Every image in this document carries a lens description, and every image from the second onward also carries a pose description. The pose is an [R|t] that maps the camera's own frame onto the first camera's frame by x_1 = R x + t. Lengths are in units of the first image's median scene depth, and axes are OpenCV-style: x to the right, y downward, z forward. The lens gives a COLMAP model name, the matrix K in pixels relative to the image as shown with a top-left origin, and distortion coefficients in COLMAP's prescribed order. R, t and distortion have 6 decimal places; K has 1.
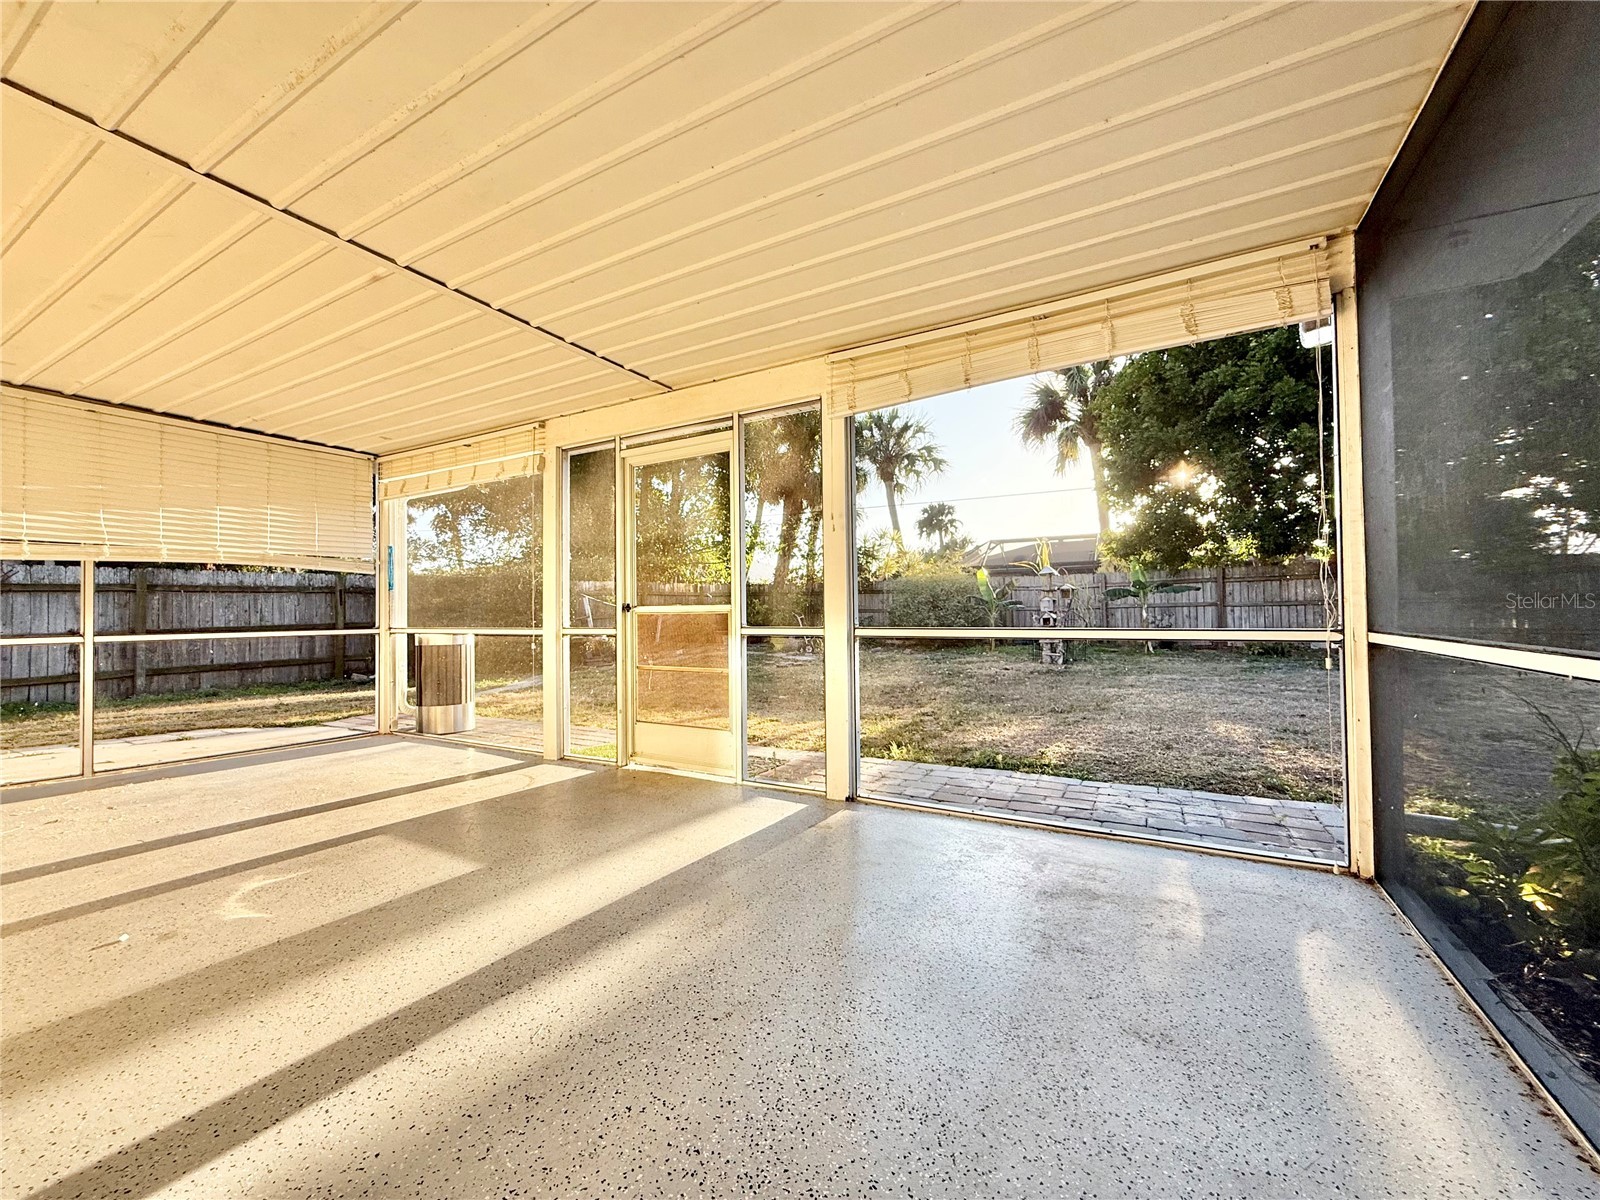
lens RADIAL K [[633.6, 0, 797.4], [0, 633.6, 612.1], [0, 0, 1]] dist [0.000049, 0.000102]
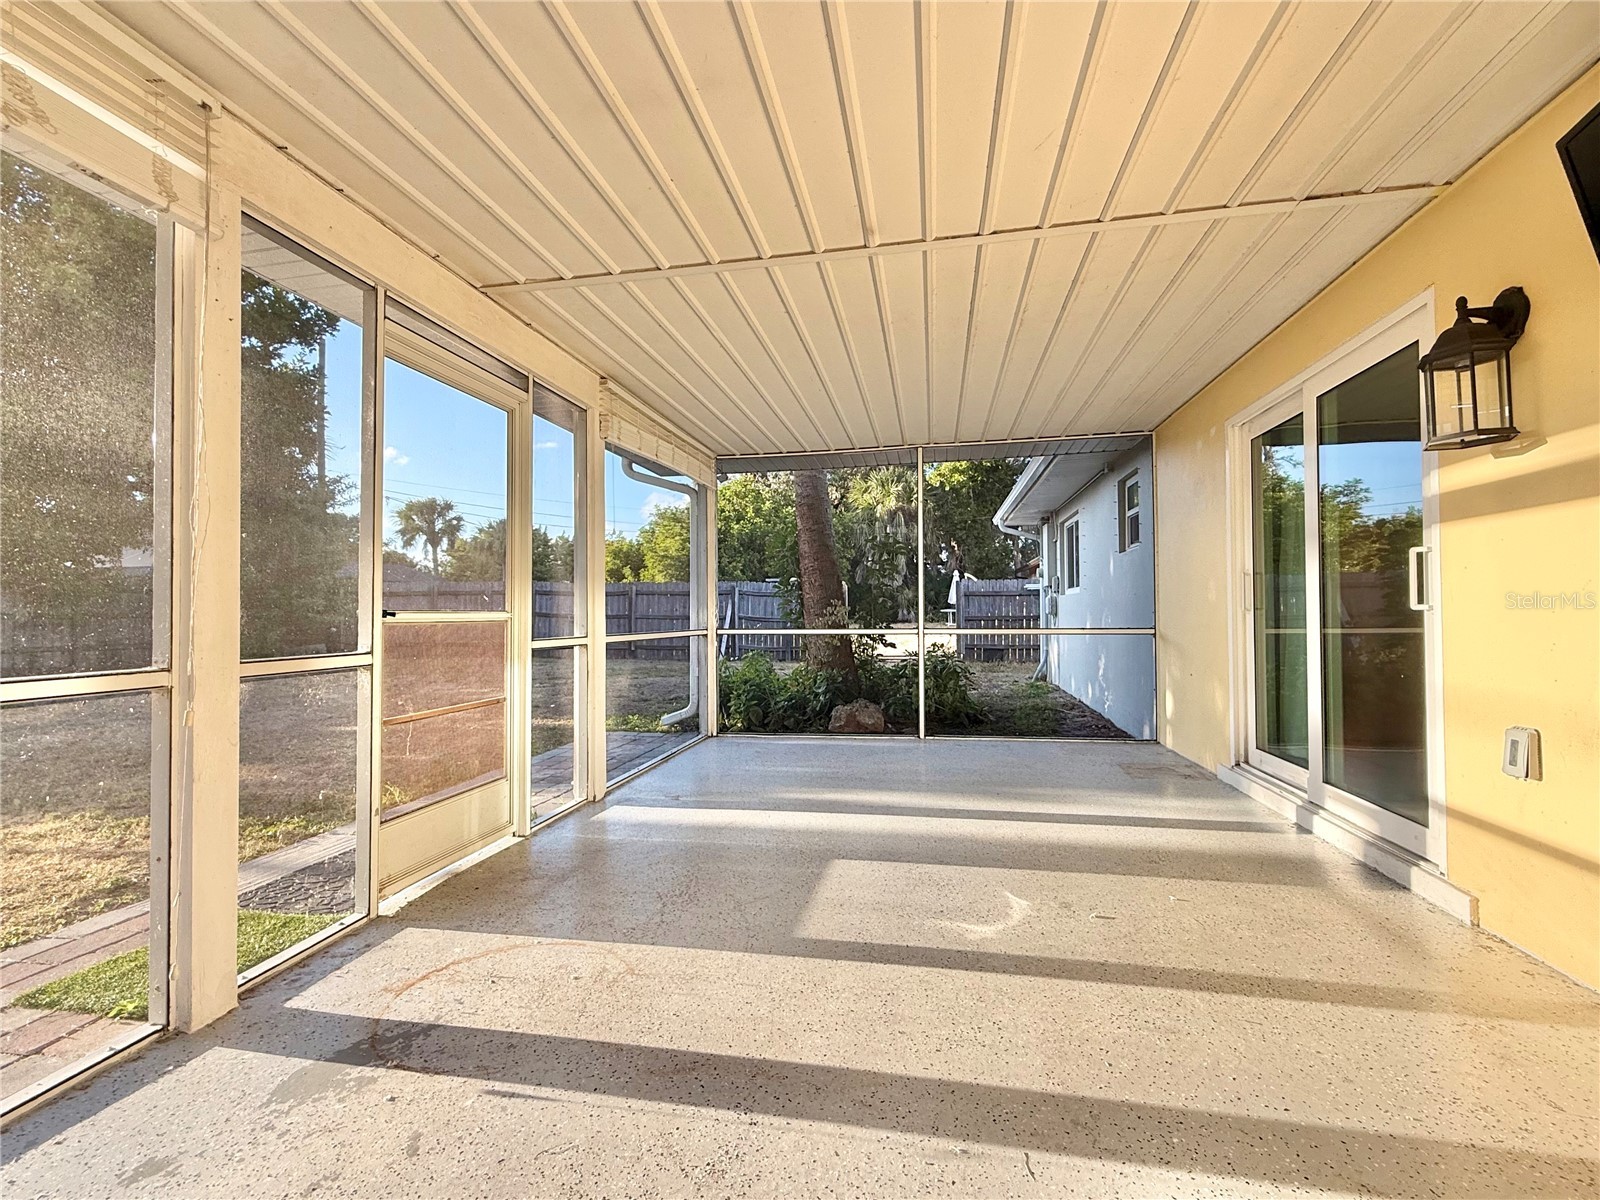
lens RADIAL K [[726.0, 0, 800.0], [0, 726.0, 600.0], [0, 0, 1]] dist [0.000195, 0.000180]
pose [[-0.319119, 0.032140, 0.947169, -1.084922], [0.008874, 0.999482, -0.030925, 0.005015], [-0.947673, -0.001464, -0.319239, 0.968940]]
